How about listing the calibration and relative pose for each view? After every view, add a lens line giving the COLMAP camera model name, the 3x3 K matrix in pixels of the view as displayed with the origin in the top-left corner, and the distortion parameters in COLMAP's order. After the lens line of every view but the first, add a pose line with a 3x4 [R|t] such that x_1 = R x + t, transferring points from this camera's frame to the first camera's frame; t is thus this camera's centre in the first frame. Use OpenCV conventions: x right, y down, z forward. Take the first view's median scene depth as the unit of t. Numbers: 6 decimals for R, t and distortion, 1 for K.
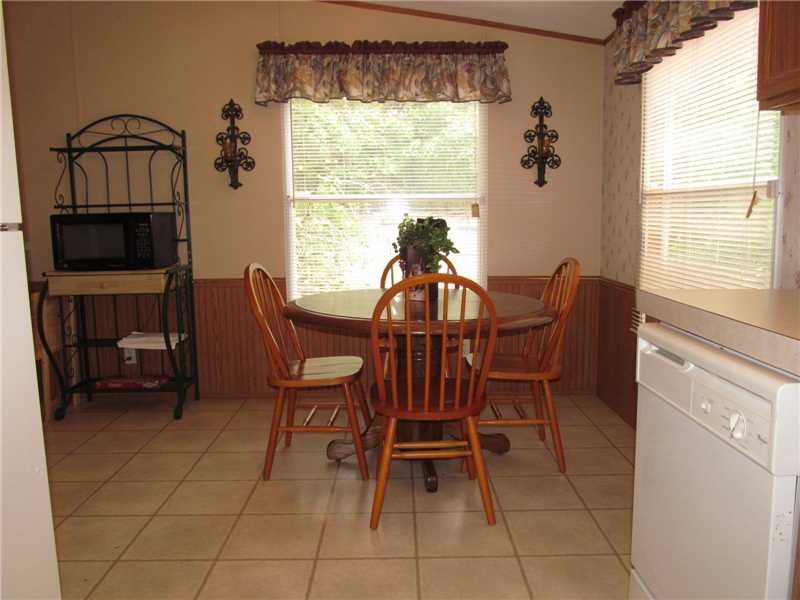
lens RADIAL K [[668.1, 0, 397.3], [0, 668.1, 300.4], [0, 0, 1]] dist [-0.046315, -0.000024]
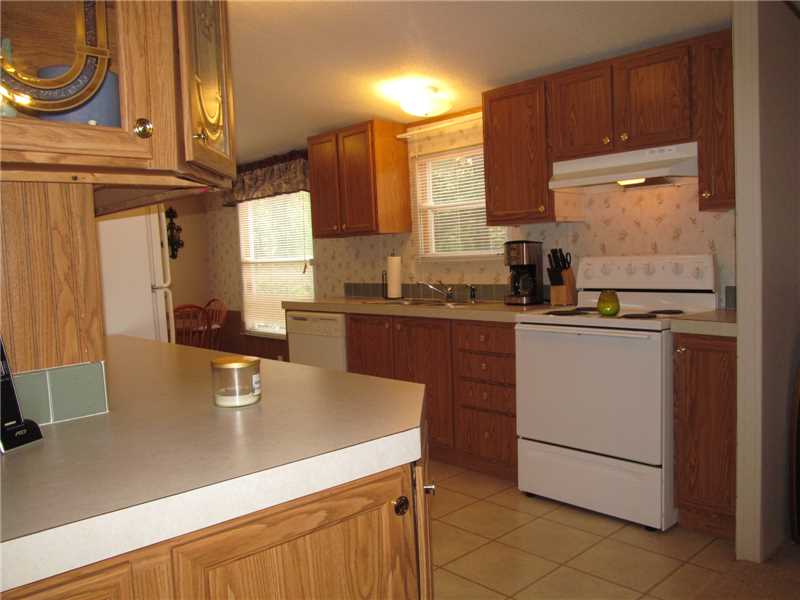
lens RADIAL K [[668.1, 0, 399.6], [0, 668.1, 300.1], [0, 0, 1]] dist [-0.046315, -0.000024]
pose [[0.726176, -0.060875, 0.684808, -0.562463], [0.115535, 0.992712, -0.034268, 0.061858], [-0.677731, 0.104004, 0.727917, -0.644331]]
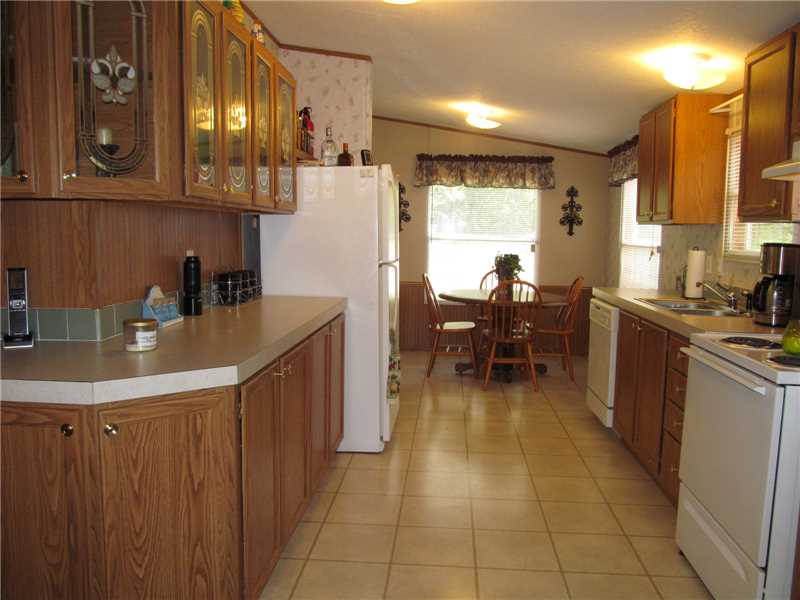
lens RADIAL K [[668.1, 0, 402.8], [0, 668.1, 301.7], [0, 0, 1]] dist [-0.046315, -0.000024]
pose [[0.996947, 0.035083, -0.069749, -0.106257], [-0.036479, 0.999157, -0.018829, 0.057968], [0.069030, 0.021316, 0.997387, -0.843633]]
